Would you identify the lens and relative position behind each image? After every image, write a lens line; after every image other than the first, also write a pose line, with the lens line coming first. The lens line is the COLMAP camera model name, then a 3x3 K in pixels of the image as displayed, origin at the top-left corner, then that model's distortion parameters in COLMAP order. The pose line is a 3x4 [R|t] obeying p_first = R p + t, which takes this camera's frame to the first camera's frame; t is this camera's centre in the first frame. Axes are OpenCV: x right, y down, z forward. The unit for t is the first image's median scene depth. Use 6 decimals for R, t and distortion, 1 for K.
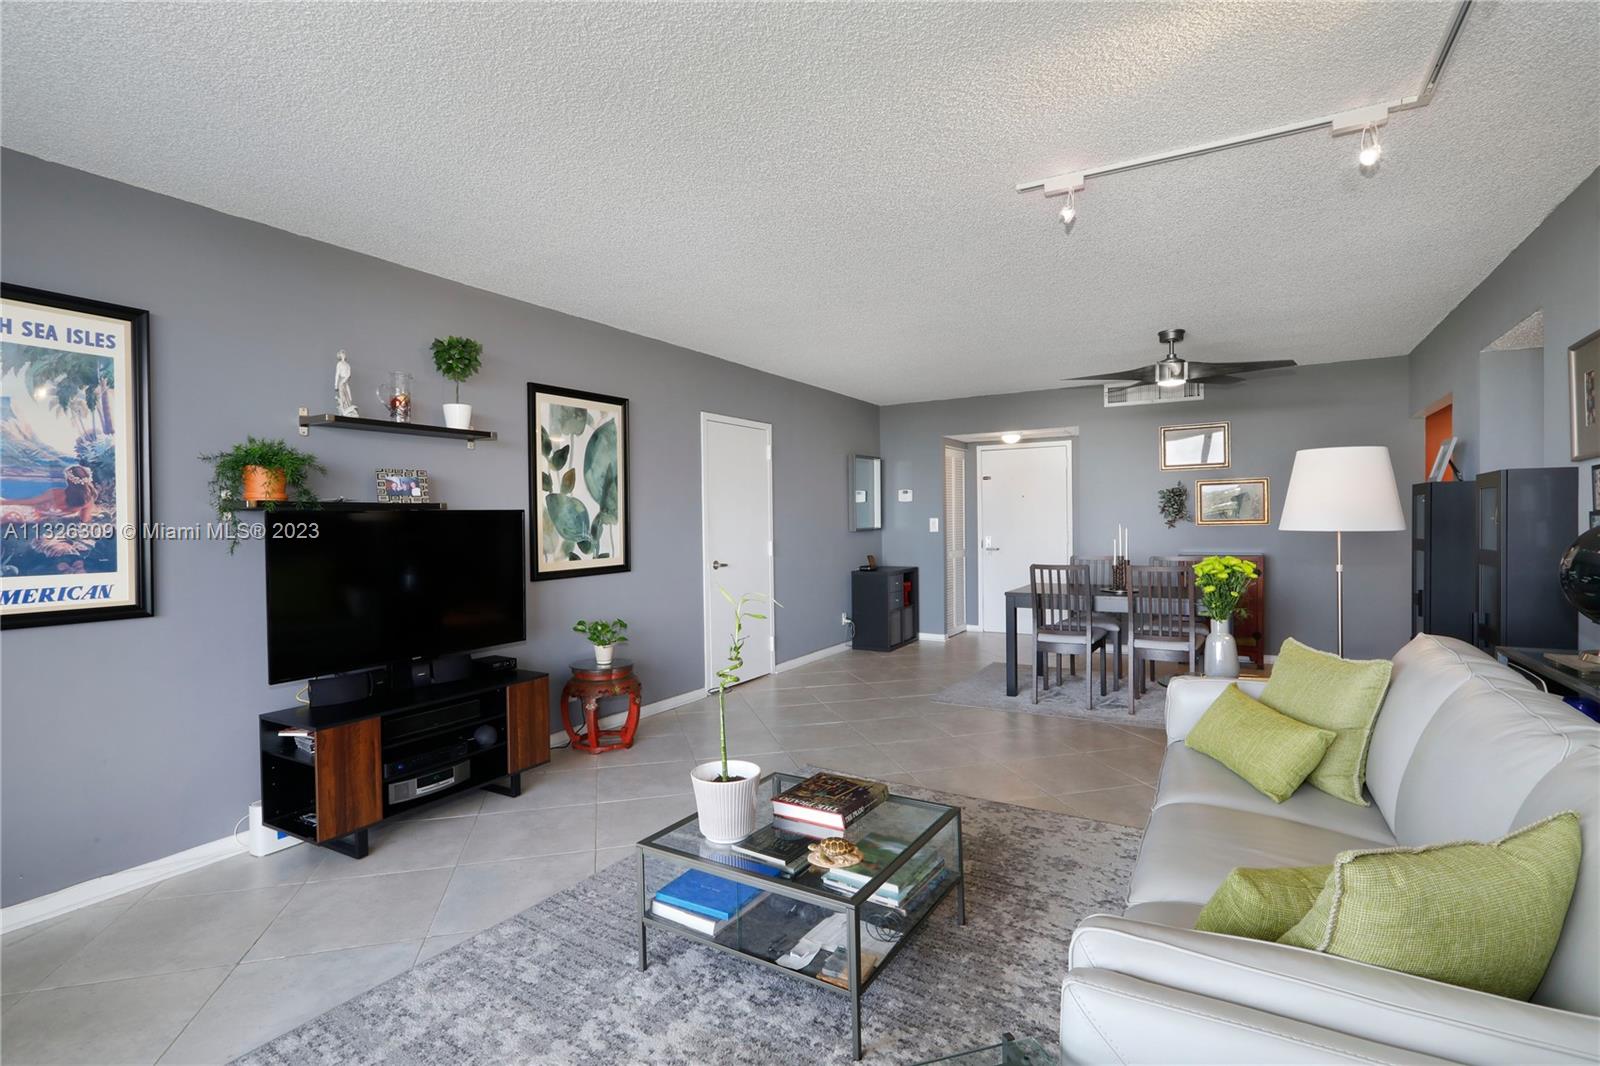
lens RADIAL K [[754.3, 0, 802.6], [0, 754.3, 529.9], [0, 0, 1]] dist [-0.004441, 0.000349]
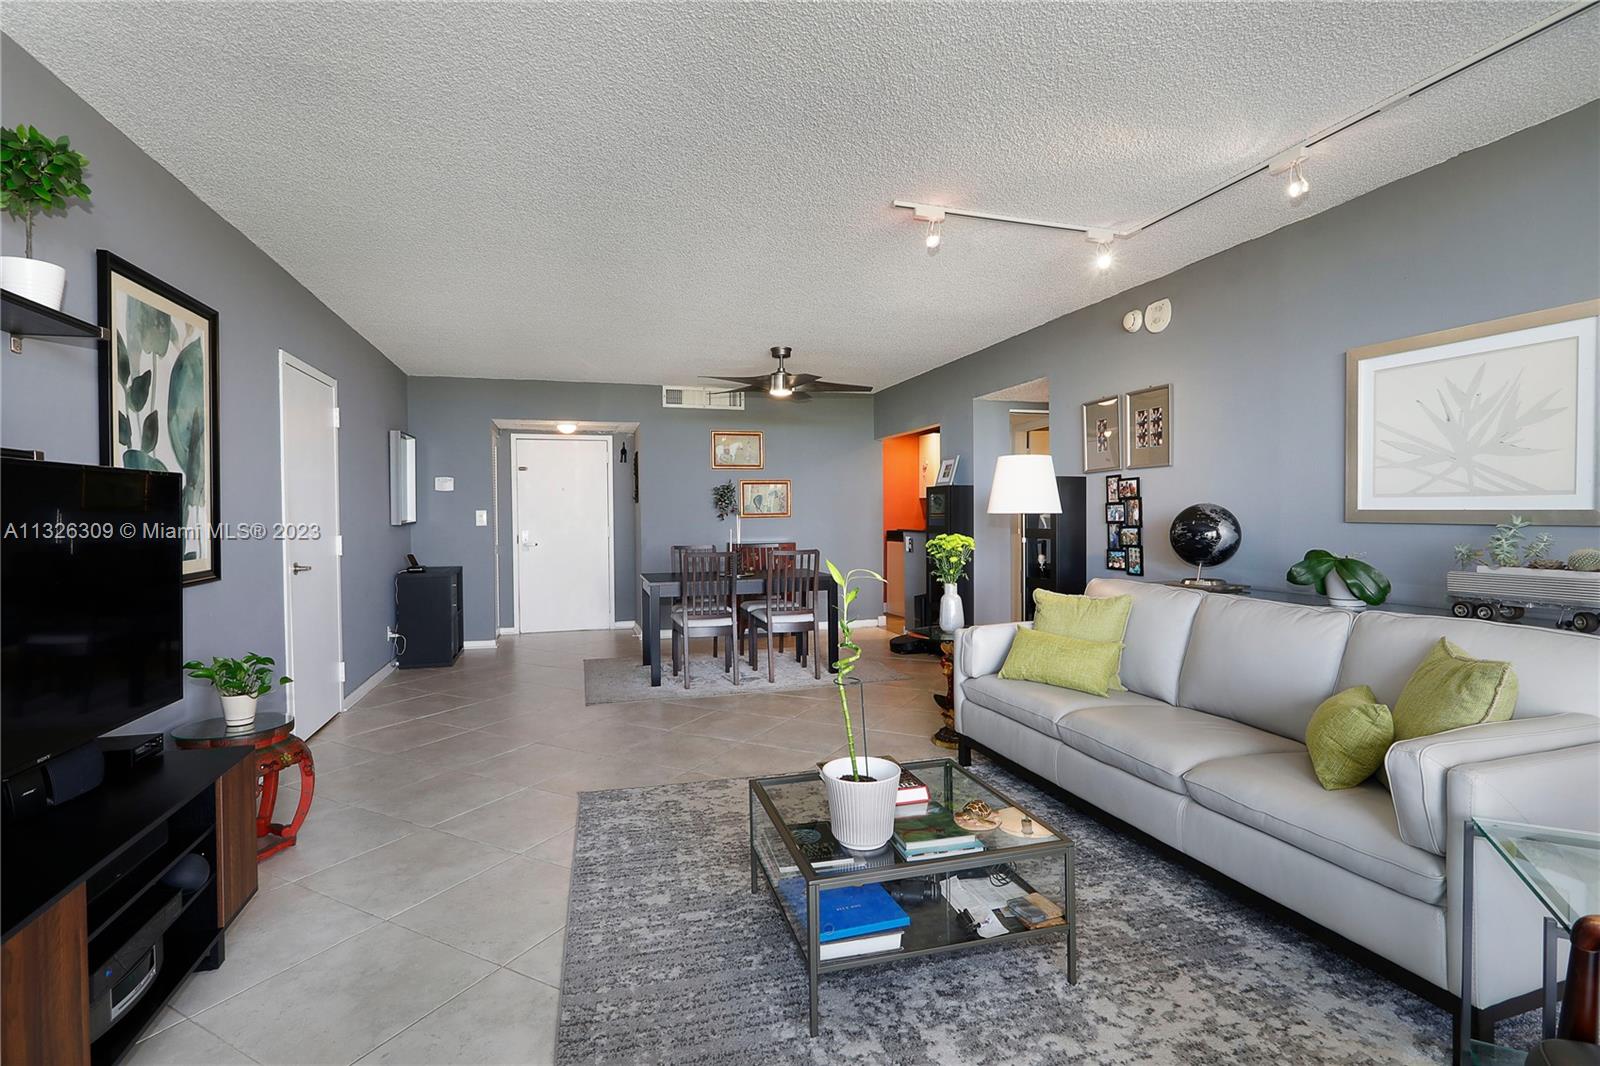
lens RADIAL K [[754.3, 0, 802.6], [0, 754.3, 529.9], [0, 0, 1]] dist [-0.004441, 0.000349]
pose [[0.678666, -0.006719, 0.734416, -0.383196], [0.008100, 0.999966, 0.001663, 0.015813], [-0.734402, 0.004820, 0.678698, 0.210532]]
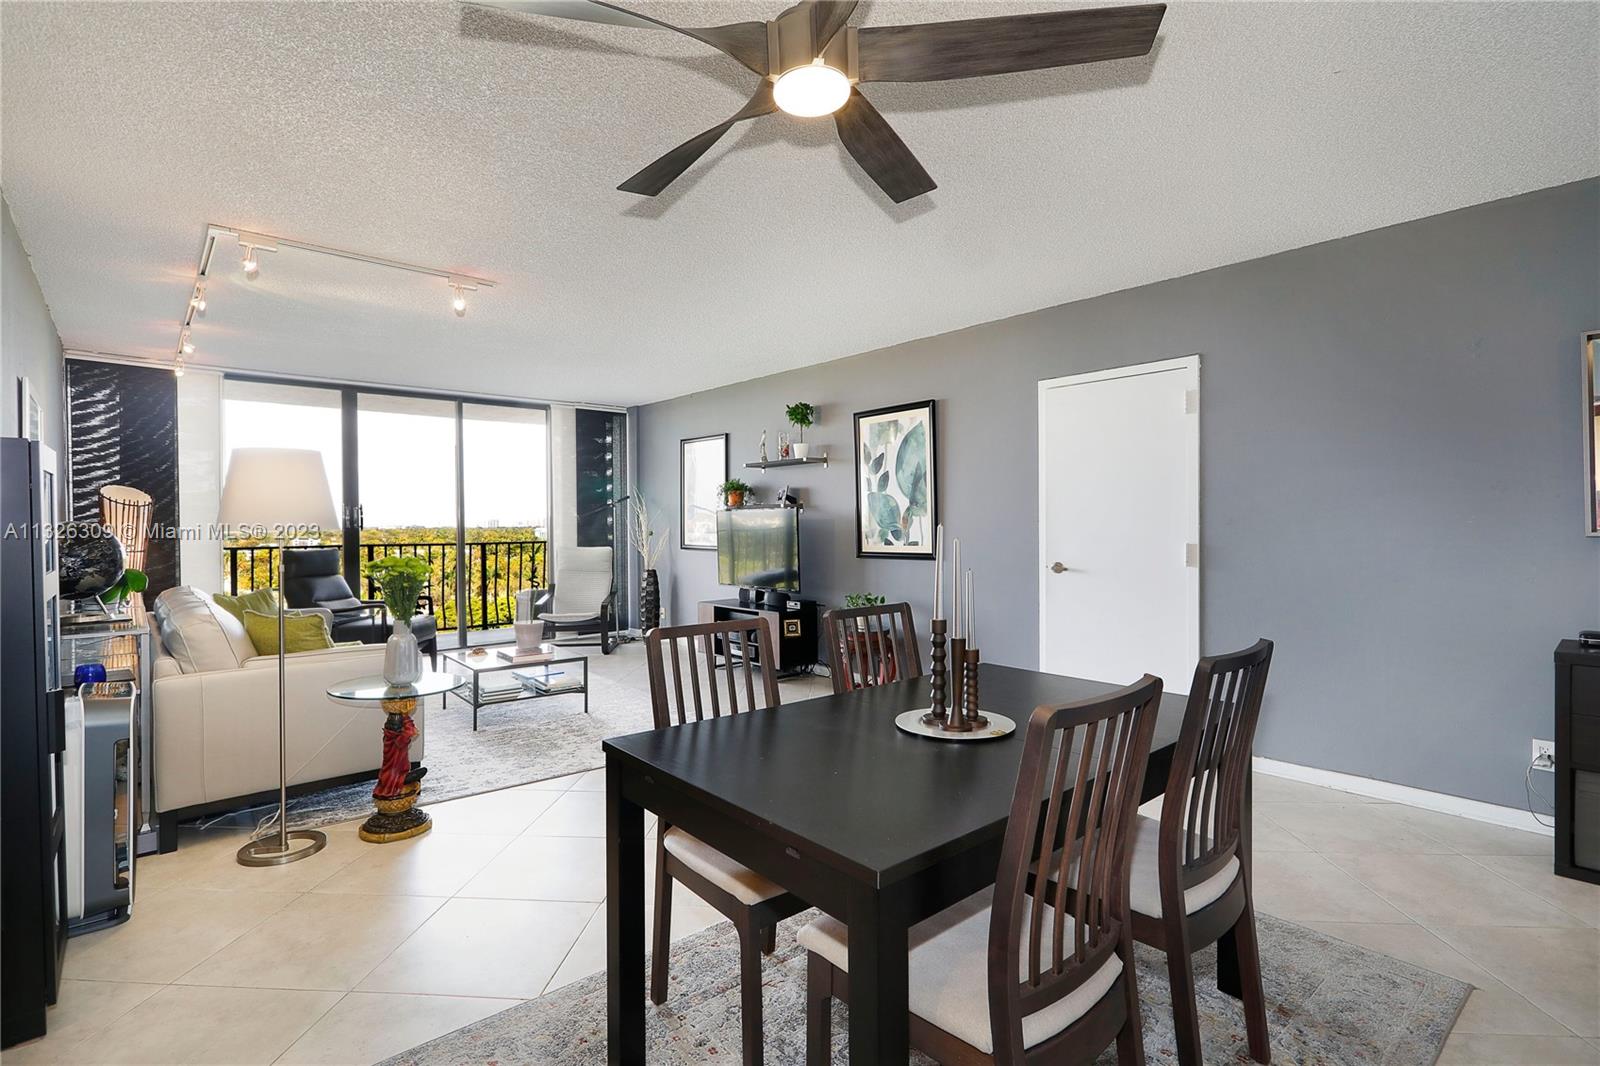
lens RADIAL K [[768.6, 0, 801.2], [0, 768.6, 527.2], [0, 0, 1]] dist [0.002990, 0.000548]
pose [[-0.324713, 0.023146, -0.945529, 0.910883], [-0.000294, 0.999698, 0.024573, -0.019643], [0.945813, 0.008257, -0.324608, 1.239692]]
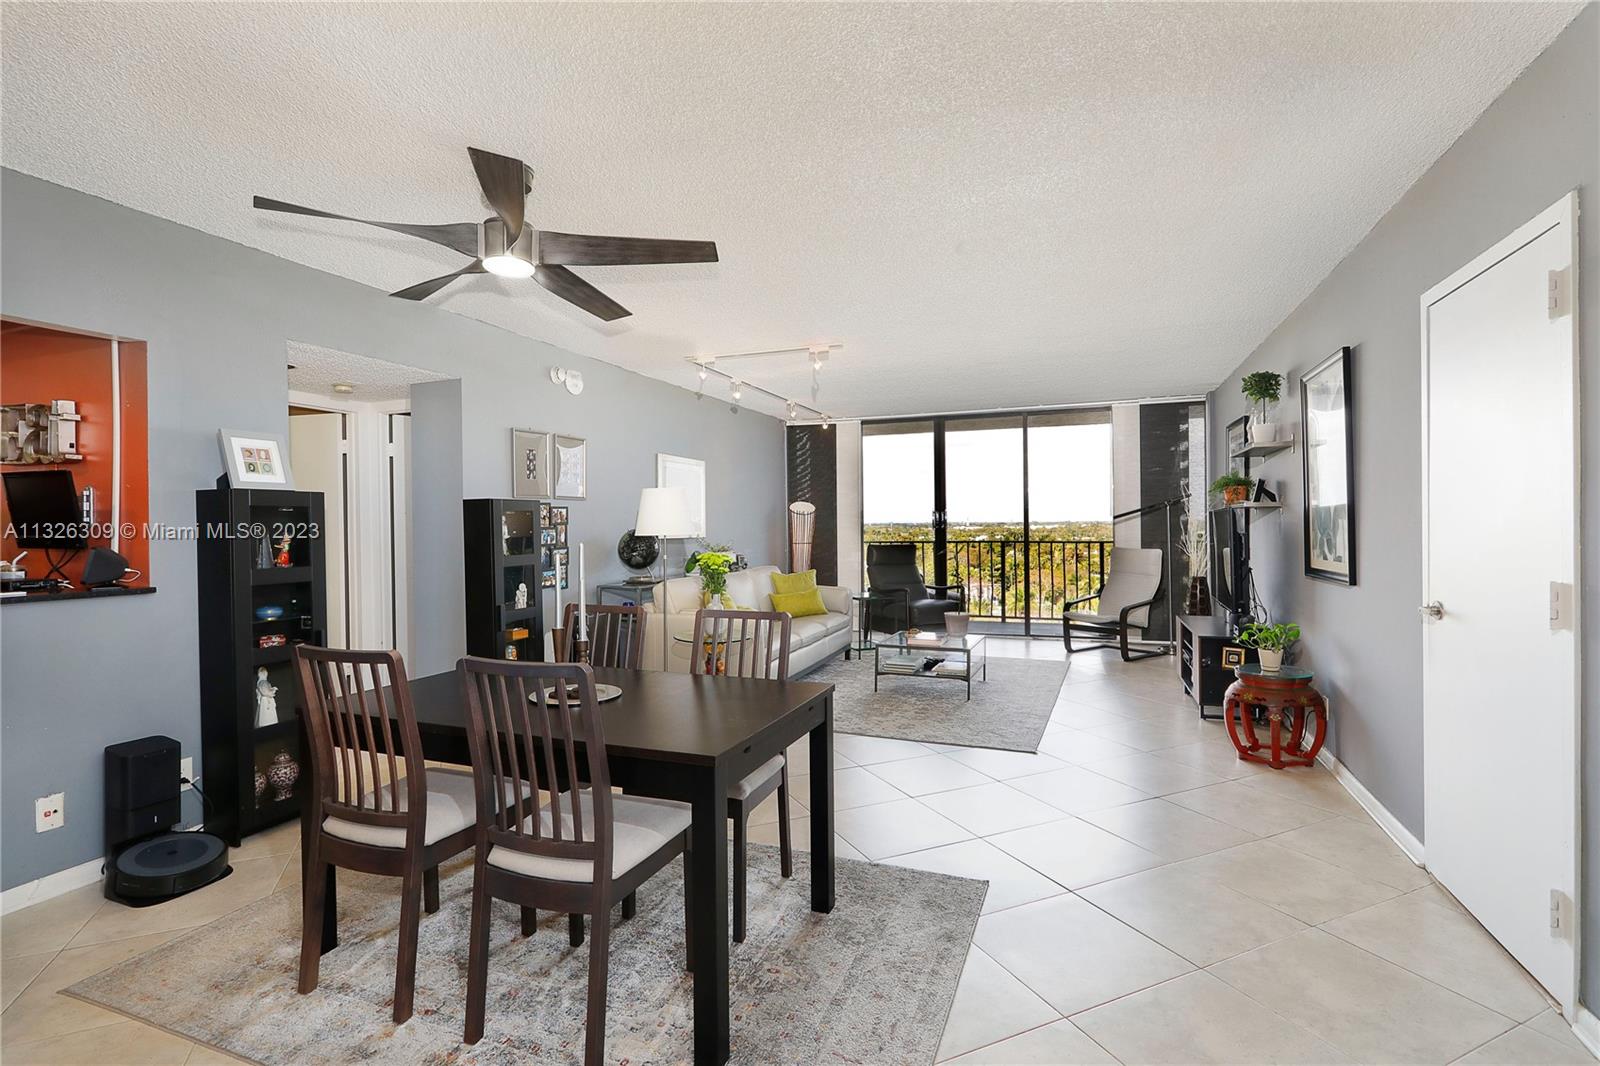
lens RADIAL K [[776.6, 0, 790.6], [0, 776.6, 527.4], [0, 0, 1]] dist [-0.026063, -0.000121]
pose [[-0.987218, 0.025659, -0.157300, 0.439540], [0.022924, 0.999553, 0.019178, -0.028214], [0.157722, 0.015327, -0.987365, 1.742578]]
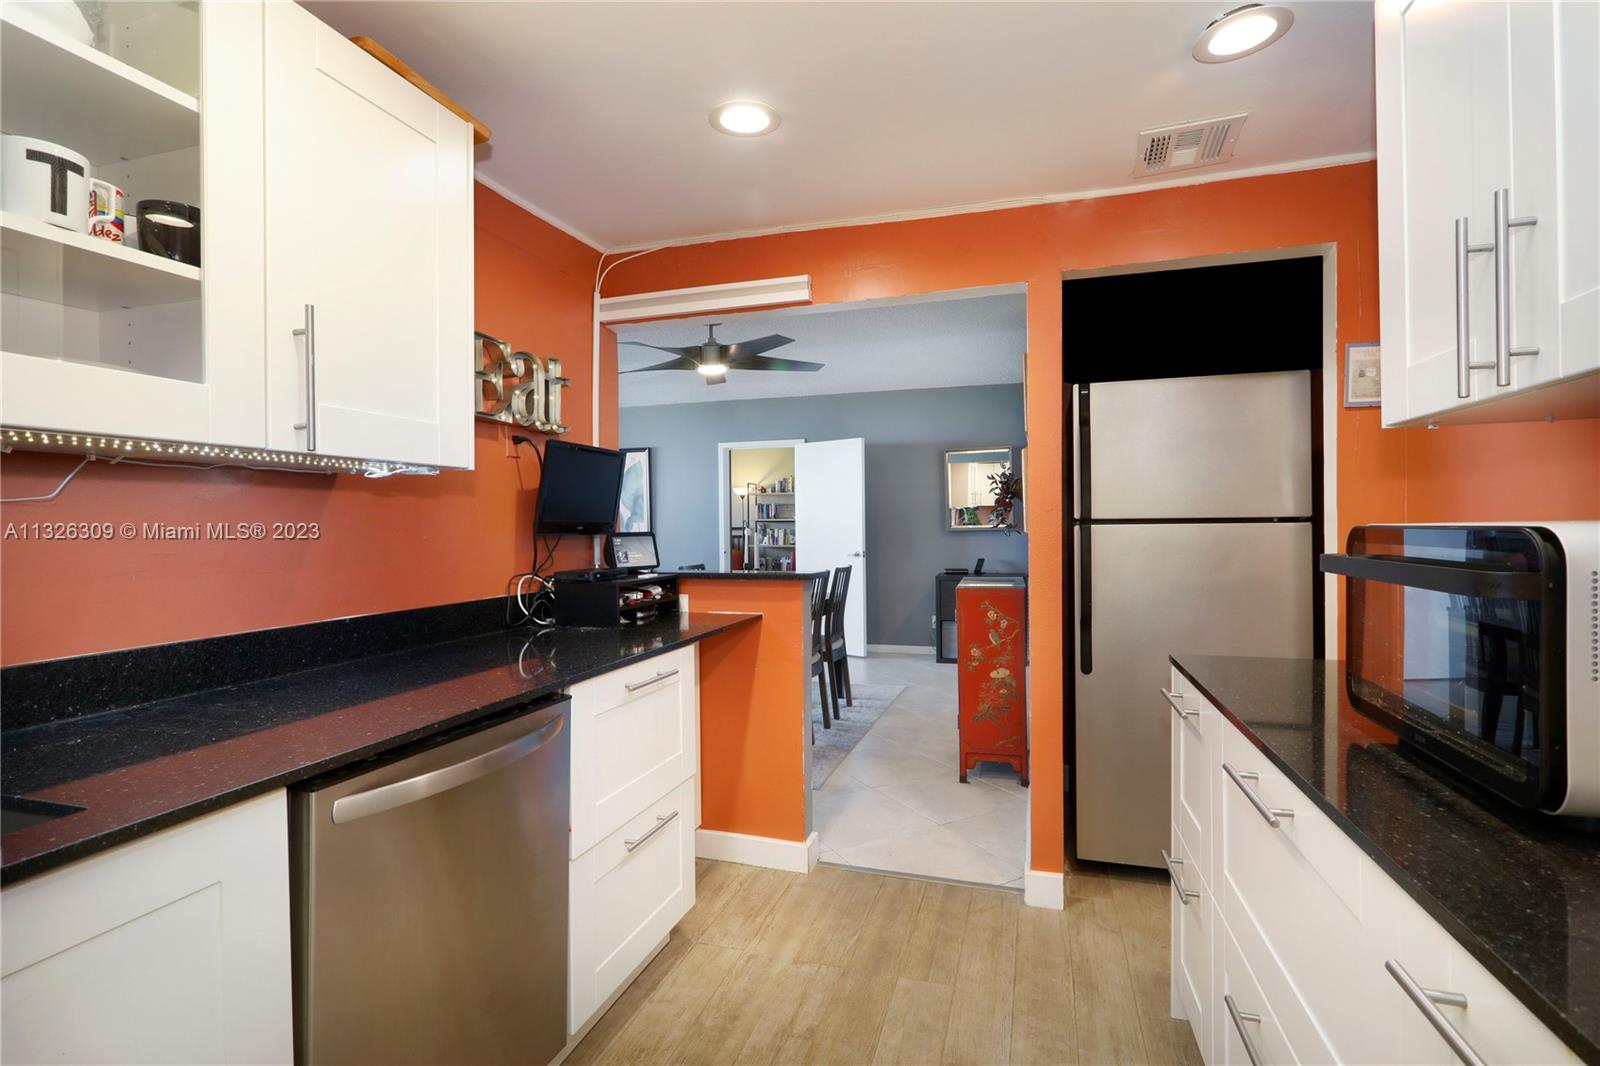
lens RADIAL K [[754.3, 0, 802.6], [0, 754.3, 529.9], [0, 0, 1]] dist [-0.004441, 0.000349]
pose [[0.203194, 0.019549, -0.978943, 1.535786], [-0.003898, 0.999809, 0.019157, -0.025827], [0.979131, -0.000077, 0.203231, 1.046092]]
